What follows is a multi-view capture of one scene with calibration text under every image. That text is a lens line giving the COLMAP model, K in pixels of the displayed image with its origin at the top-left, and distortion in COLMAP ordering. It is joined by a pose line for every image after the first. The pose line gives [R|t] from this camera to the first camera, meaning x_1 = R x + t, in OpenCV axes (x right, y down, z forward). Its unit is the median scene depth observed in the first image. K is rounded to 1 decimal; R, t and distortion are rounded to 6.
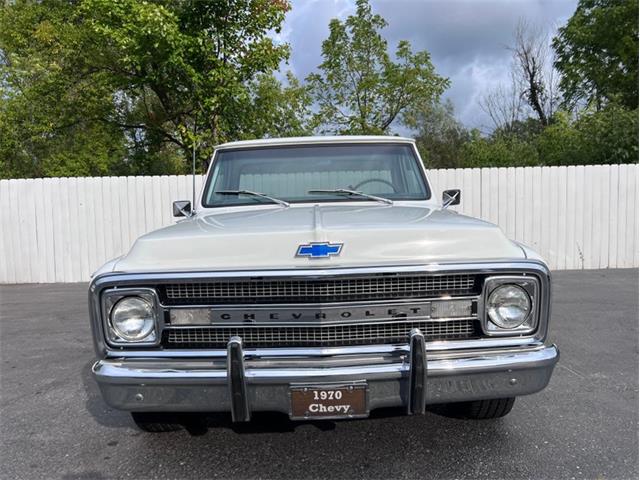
lens RADIAL K [[460.0, 0, 319.0], [0, 460.0, 226.9], [0, 0, 1]] dist [0.006180, -0.008024]
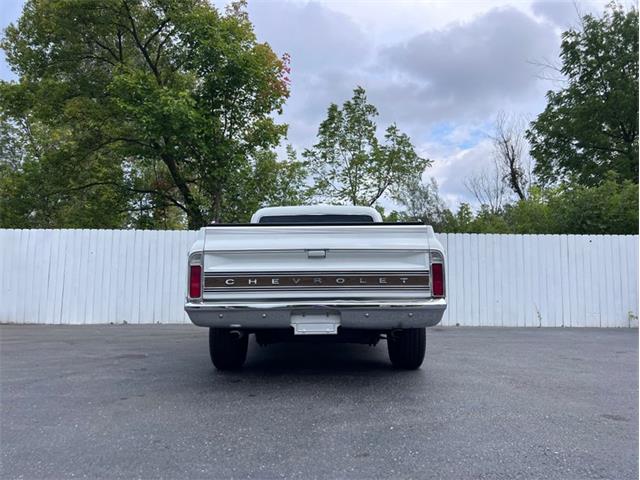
lens RADIAL K [[456.2, 0, 322.8], [0, 456.2, 228.9], [0, 0, 1]] dist [0.007116, 0.000164]
pose [[0.999298, 0.035926, 0.010630, 0.071592], [-0.033778, 0.986666, -0.159217, 0.126614], [-0.016209, 0.158746, 0.987186, -0.282544]]
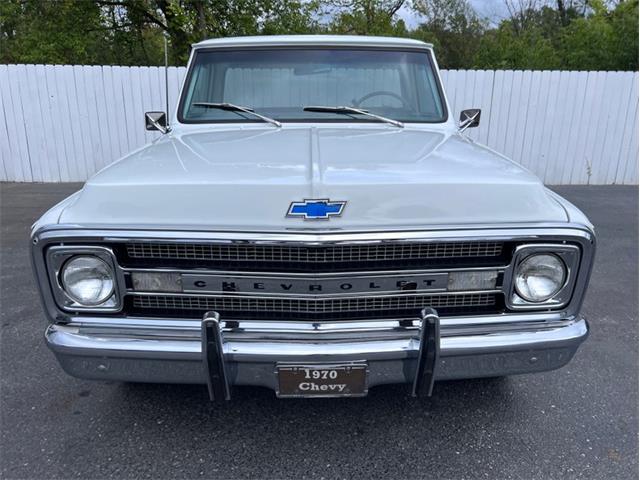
lens RADIAL K [[461.8, 0, 322.2], [0, 461.8, 223.3], [0, 0, 1]] dist [0.001966, -0.004004]
pose [[0.999327, 0.027901, 0.023816, -0.004132], [-0.032479, 0.974754, 0.220905, -0.058367], [-0.017052, -0.221530, 0.975004, 0.125242]]
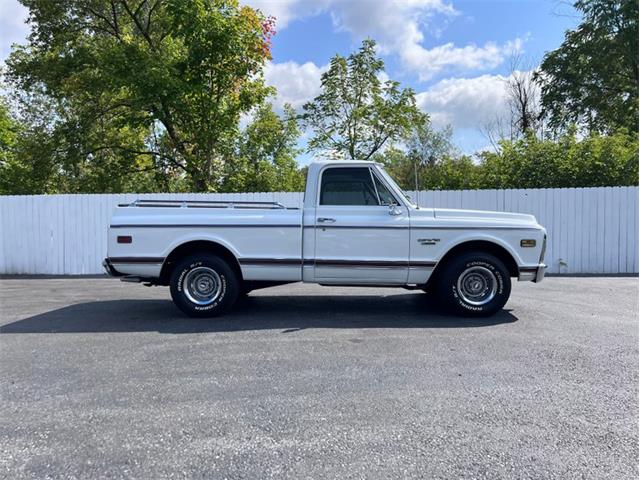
lens RADIAL K [[461.8, 0, 322.2], [0, 461.8, 223.3], [0, 0, 1]] dist [0.001966, -0.004004]
pose [[0.997225, 0.016407, -0.072623, 0.619625], [-0.020280, 0.998394, -0.052905, 0.077082], [0.071638, 0.054231, 0.995955, -0.644069]]
